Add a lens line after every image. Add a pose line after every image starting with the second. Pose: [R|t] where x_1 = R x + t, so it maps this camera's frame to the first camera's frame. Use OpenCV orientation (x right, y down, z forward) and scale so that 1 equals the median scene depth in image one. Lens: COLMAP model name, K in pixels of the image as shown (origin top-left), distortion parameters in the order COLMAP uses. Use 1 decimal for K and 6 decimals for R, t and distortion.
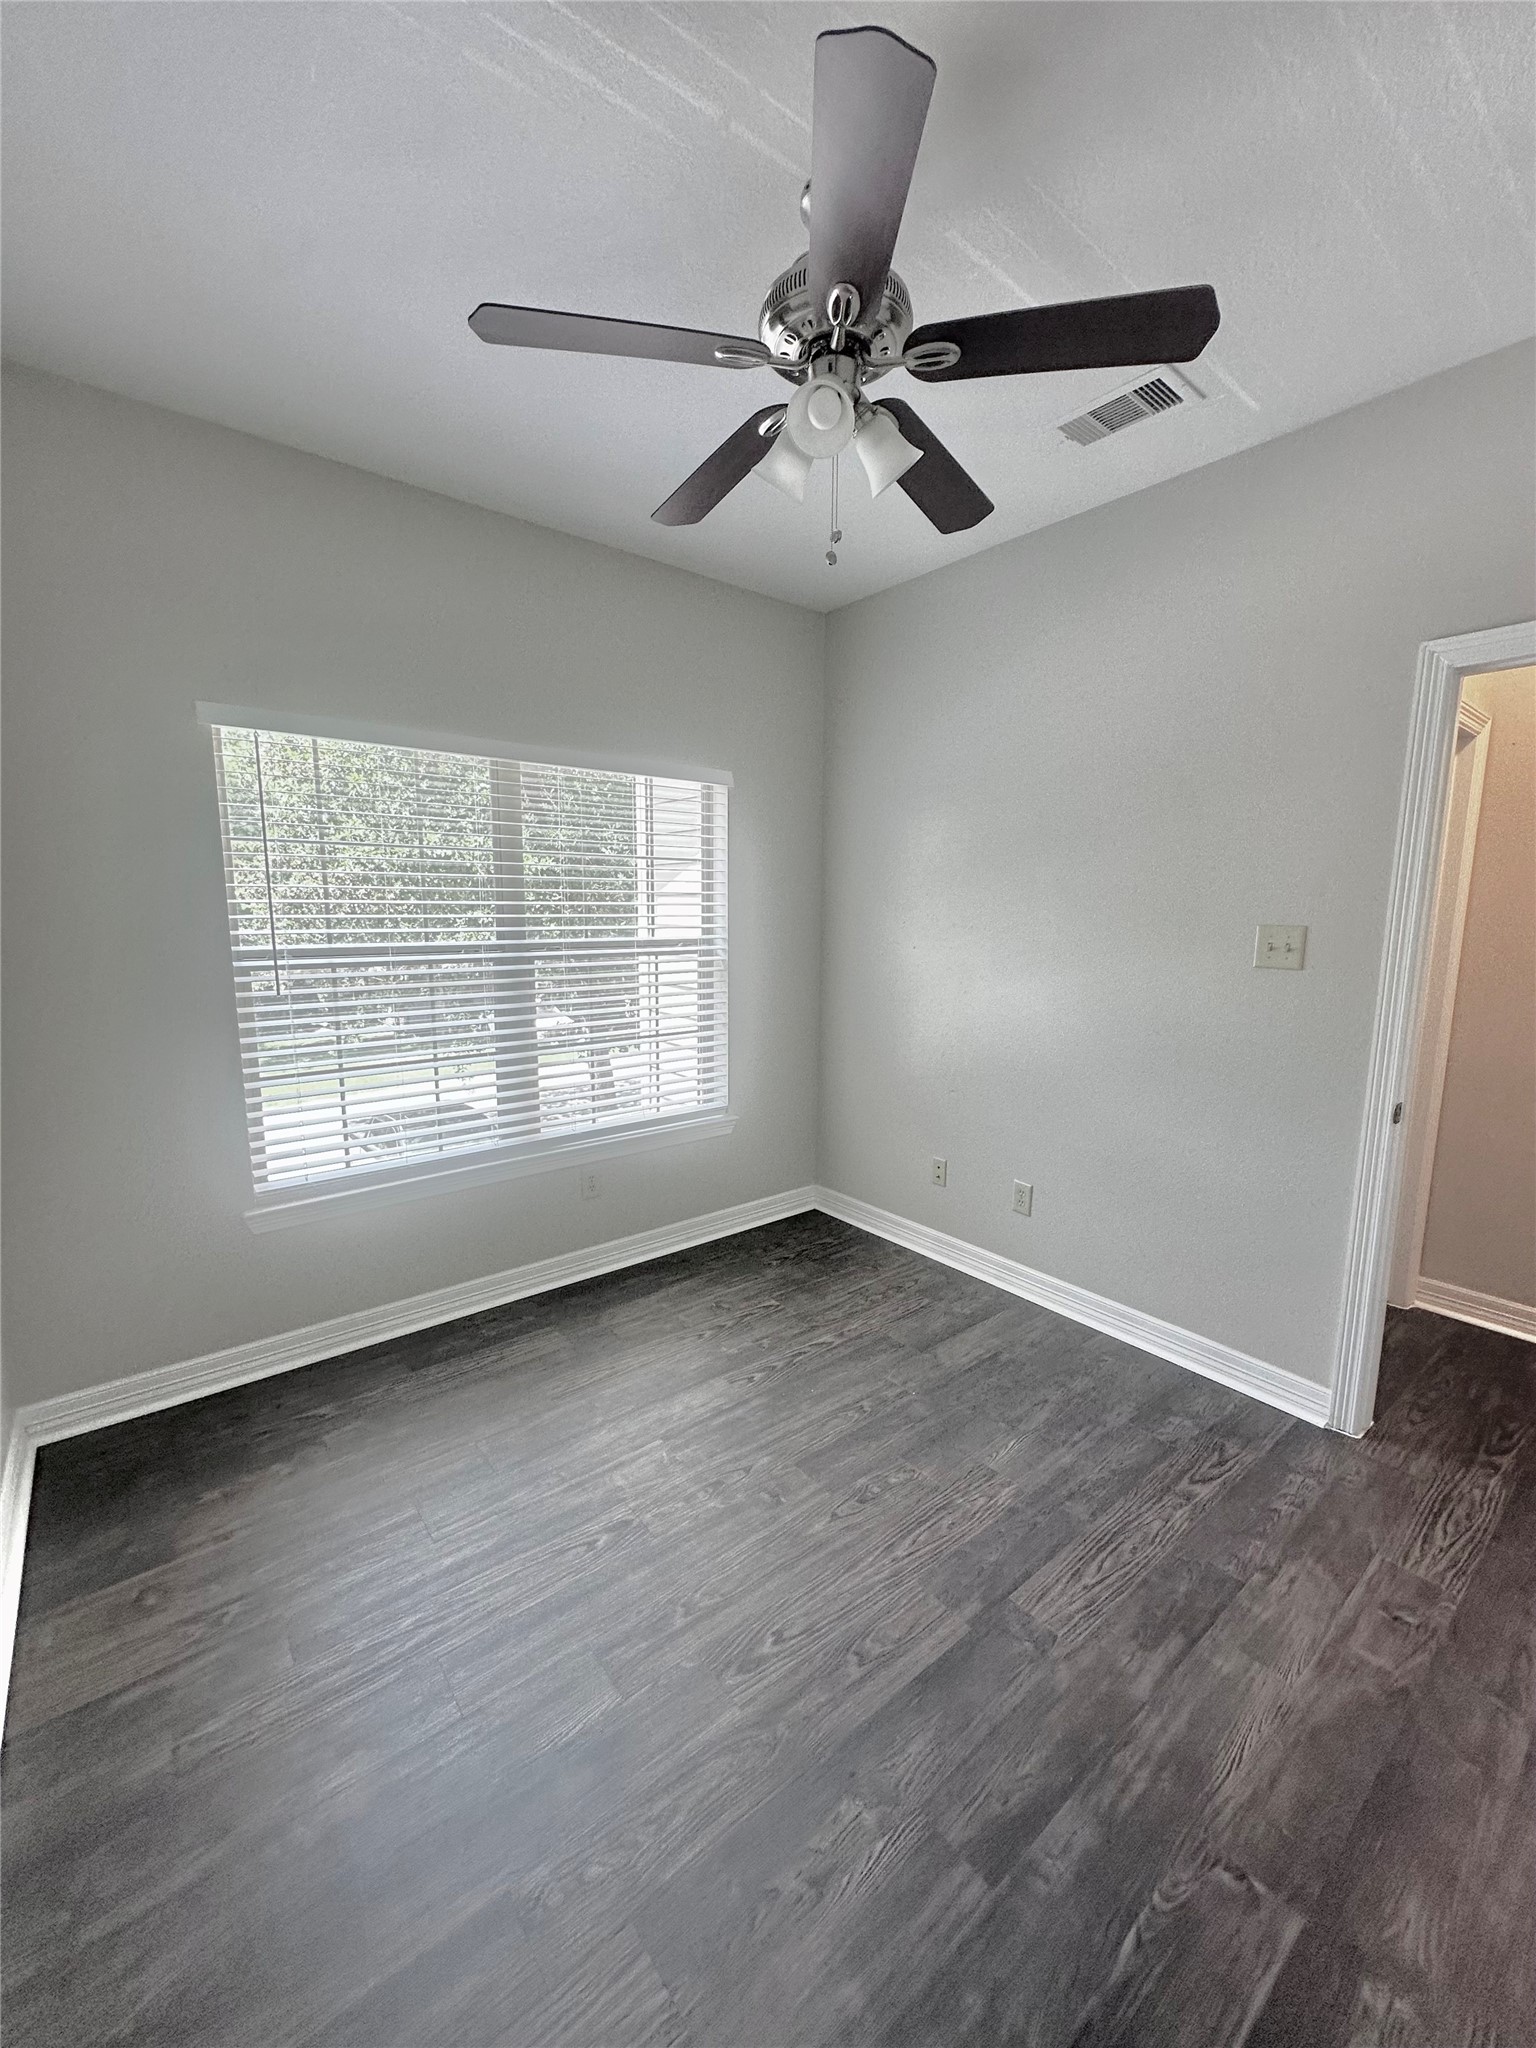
lens RADIAL K [[816.7, 0, 768.0], [0, 816.7, 1024.0], [0, 0, 1]] dist [0.010068, -0.000071]
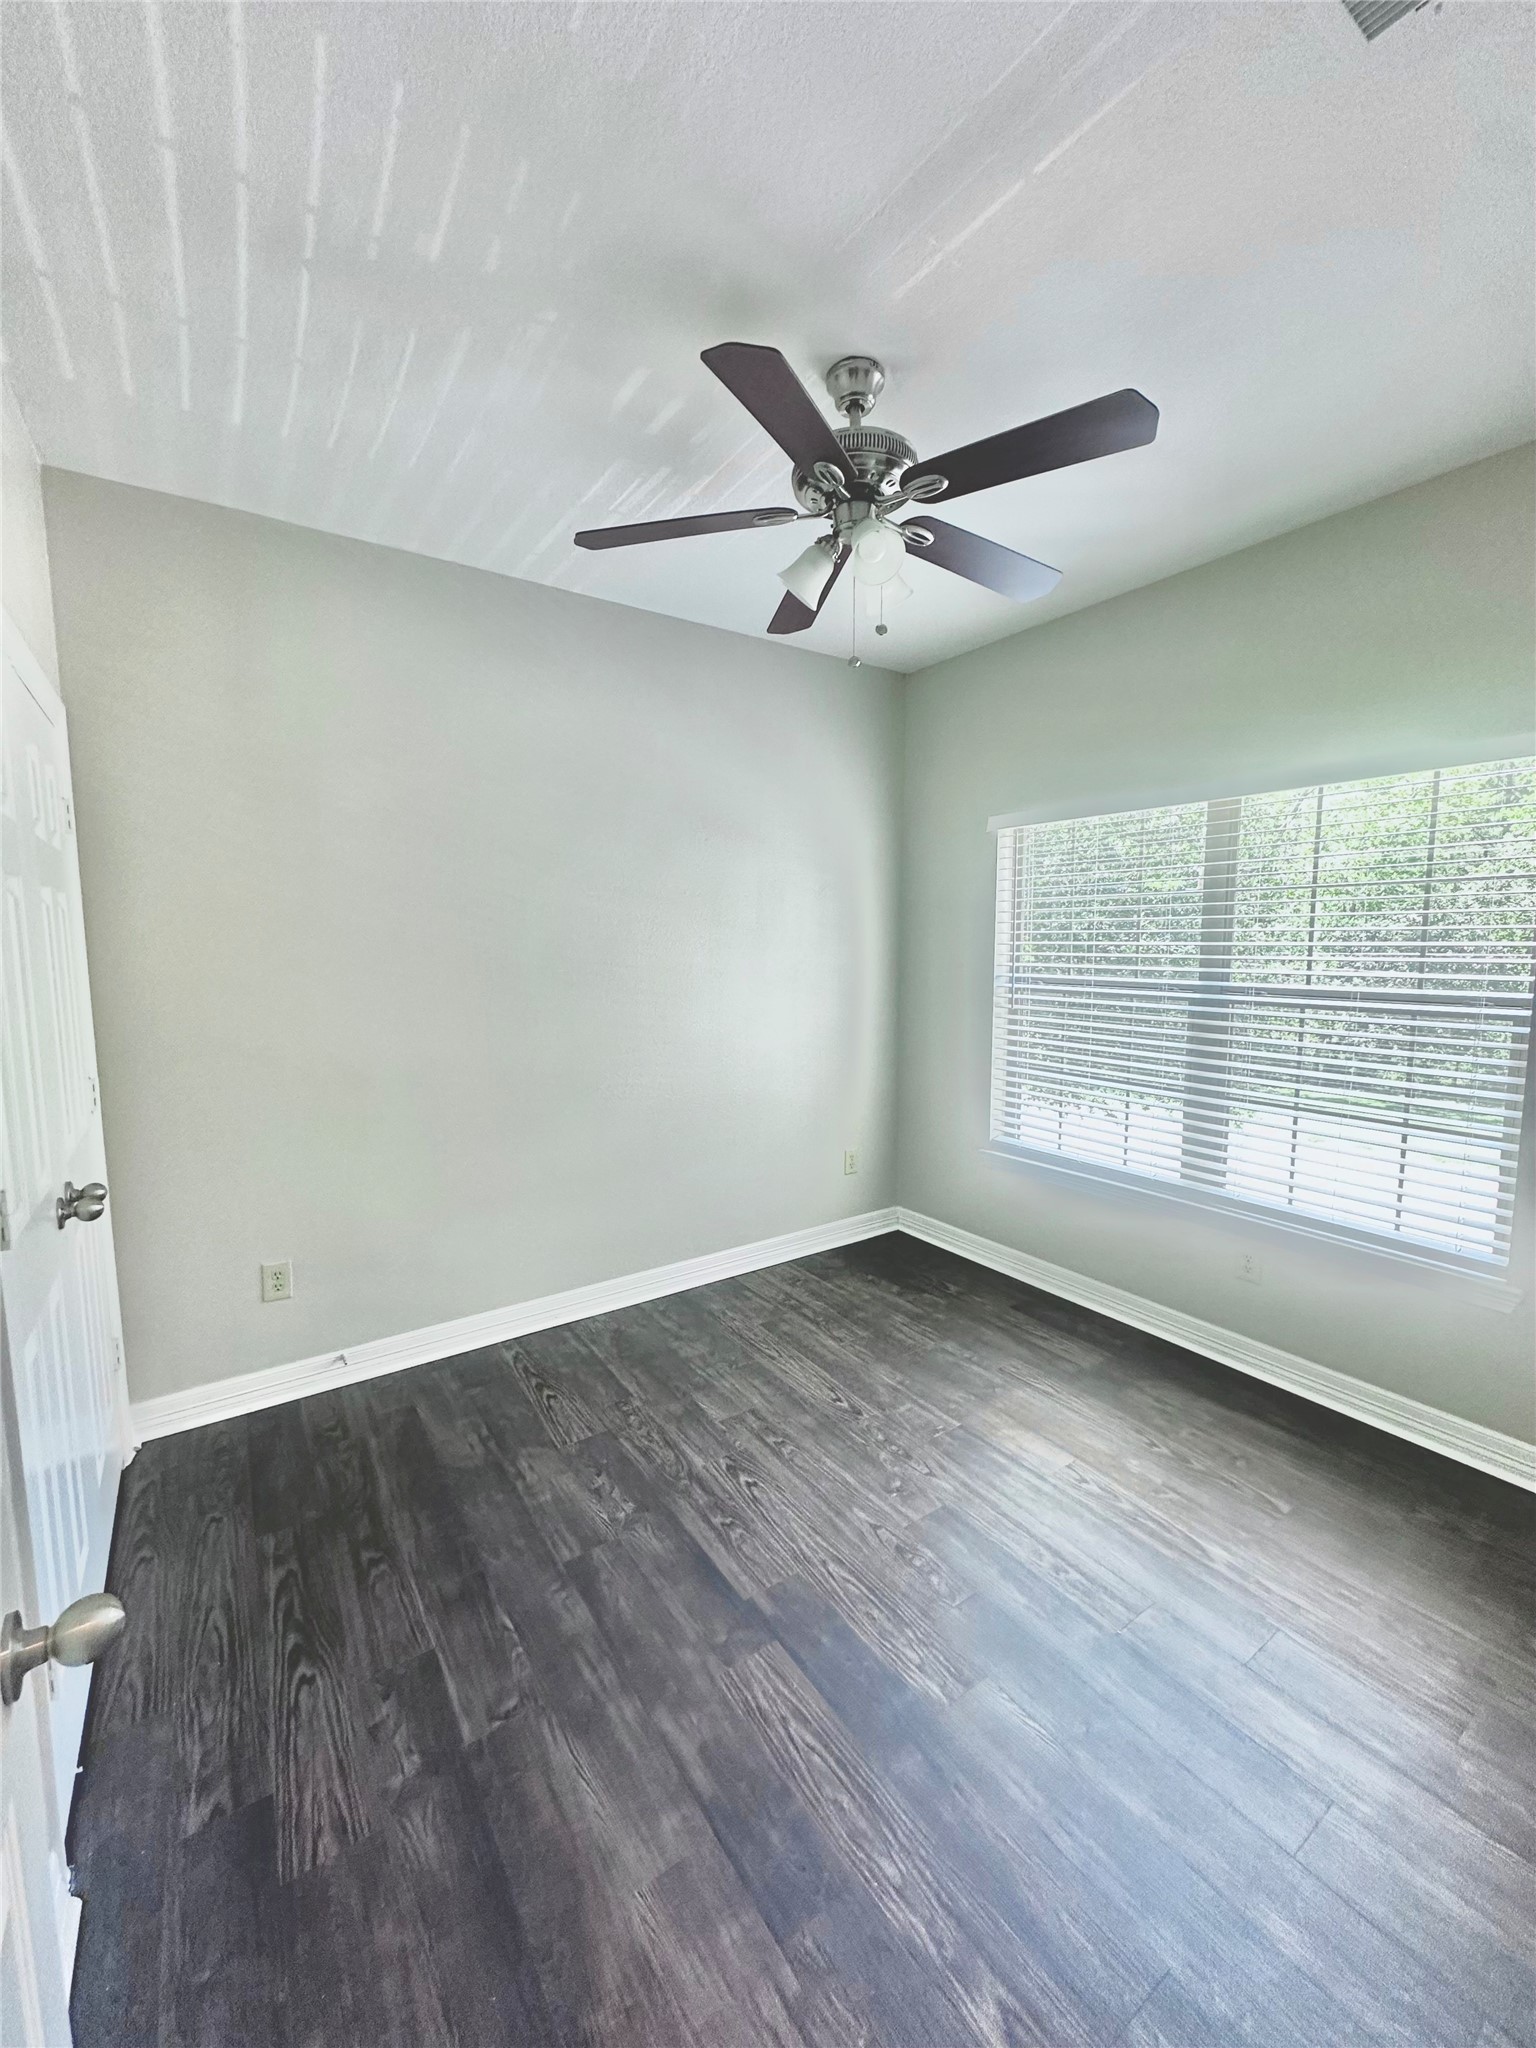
lens RADIAL K [[806.9, 0, 768.0], [0, 806.9, 1024.0], [0, 0, 1]] dist [-0.002848, 0.000304]
pose [[-0.073783, 0.092070, -0.993015, 1.304222], [-0.142494, 0.984539, 0.101872, -0.142303], [0.987042, 0.149016, -0.059523, 1.029338]]
